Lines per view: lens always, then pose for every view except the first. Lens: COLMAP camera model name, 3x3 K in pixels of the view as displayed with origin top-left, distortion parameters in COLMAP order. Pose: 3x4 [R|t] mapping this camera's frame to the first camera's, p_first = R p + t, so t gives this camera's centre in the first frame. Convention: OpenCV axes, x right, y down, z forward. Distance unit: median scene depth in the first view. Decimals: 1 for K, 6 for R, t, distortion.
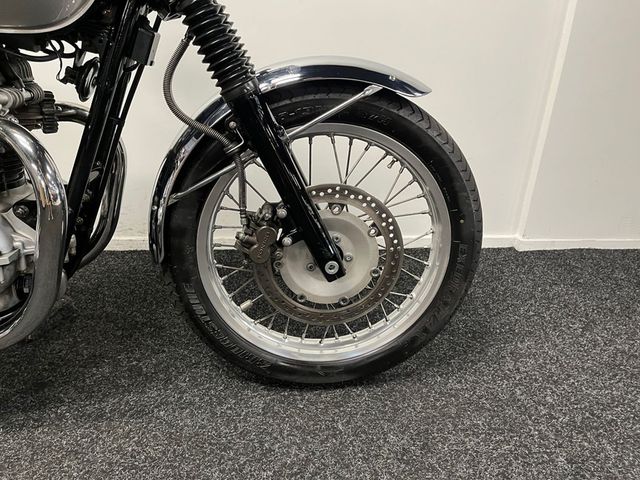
lens RADIAL K [[492.6, 0, 323.6], [0, 492.6, 240.2], [0, 0, 1]] dist [0.084785, -0.113258]
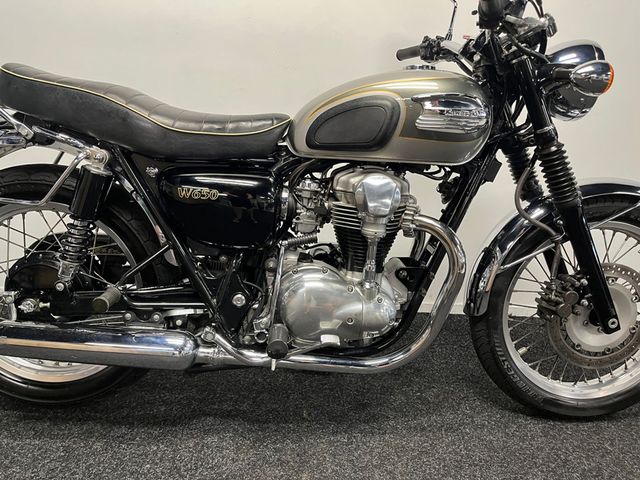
lens RADIAL K [[486.1, 0, 317.1], [0, 486.1, 242.4], [0, 0, 1]] dist [0.081069, -0.106614]
pose [[0.998402, 0.031292, -0.047054, -0.685496], [-0.038143, 0.987556, -0.152571, 0.067673], [0.041694, 0.154122, 0.987172, -0.395885]]
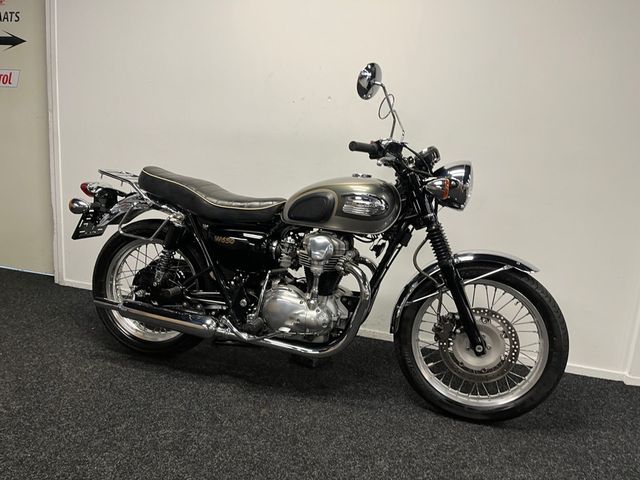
lens RADIAL K [[482.8, 0, 319.9], [0, 482.8, 247.1], [0, 0, 1]] dist [0.079308, -0.107712]
pose [[0.936187, 0.102054, -0.336363, 0.031504], [-0.183420, 0.958147, -0.219801, 0.195846], [0.299853, 0.267470, 0.915723, -1.037952]]
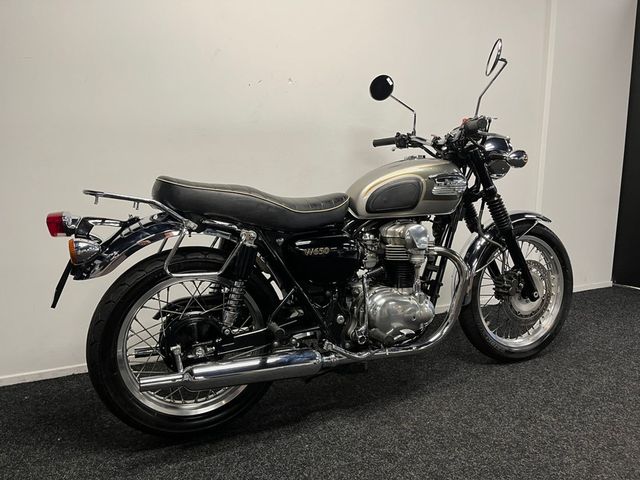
lens RADIAL K [[486.1, 0, 317.1], [0, 486.1, 242.4], [0, 0, 1]] dist [0.081069, -0.106614]
pose [[0.951154, -0.105008, 0.290310, -1.479983], [0.171589, 0.961561, -0.214375, 0.127124], [-0.256640, 0.253718, 0.932611, -0.886788]]
